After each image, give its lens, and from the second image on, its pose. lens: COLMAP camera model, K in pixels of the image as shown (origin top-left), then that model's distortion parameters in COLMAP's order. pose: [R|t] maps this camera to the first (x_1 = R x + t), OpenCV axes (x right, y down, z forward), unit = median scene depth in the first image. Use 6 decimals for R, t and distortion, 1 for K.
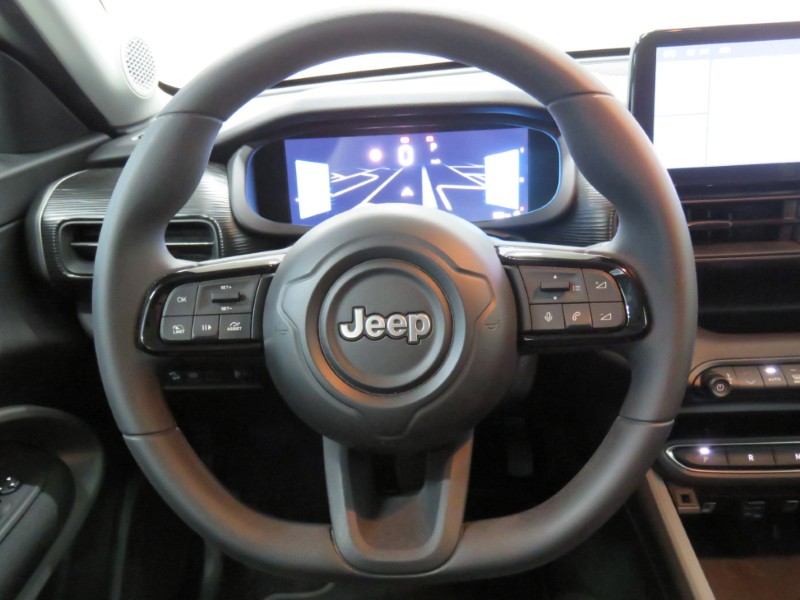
lens RADIAL K [[671.3, 0, 400.0], [0, 671.3, 300.0], [0, 0, 1]] dist [-0.007631, -0.004809]
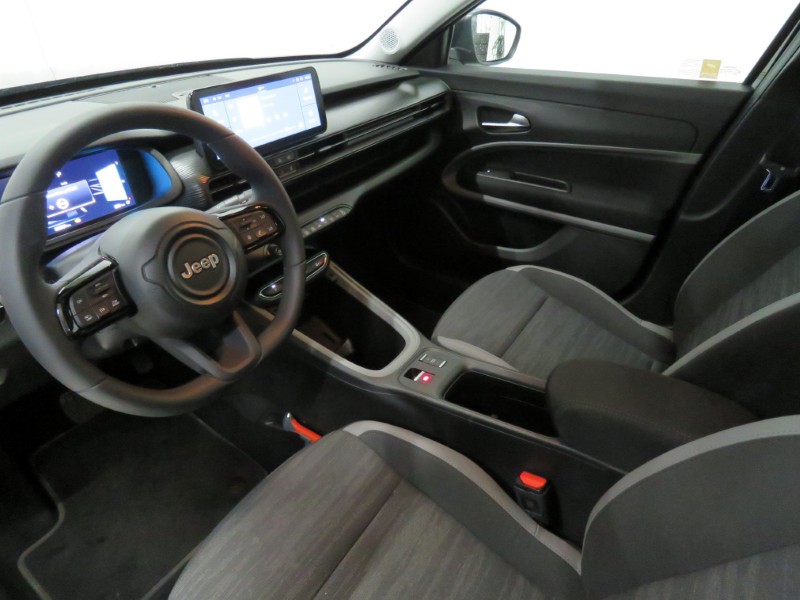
lens RADIAL K [[505.6, 0, 400.0], [0, 505.6, 300.0], [0, 0, 1]] dist [-0.070152, 0.000049]
pose [[0.495327, -0.410820, 0.765427, -0.848738], [0.294334, 0.908361, 0.297064, -0.127692], [-0.817324, 0.078147, 0.570854, -0.314435]]
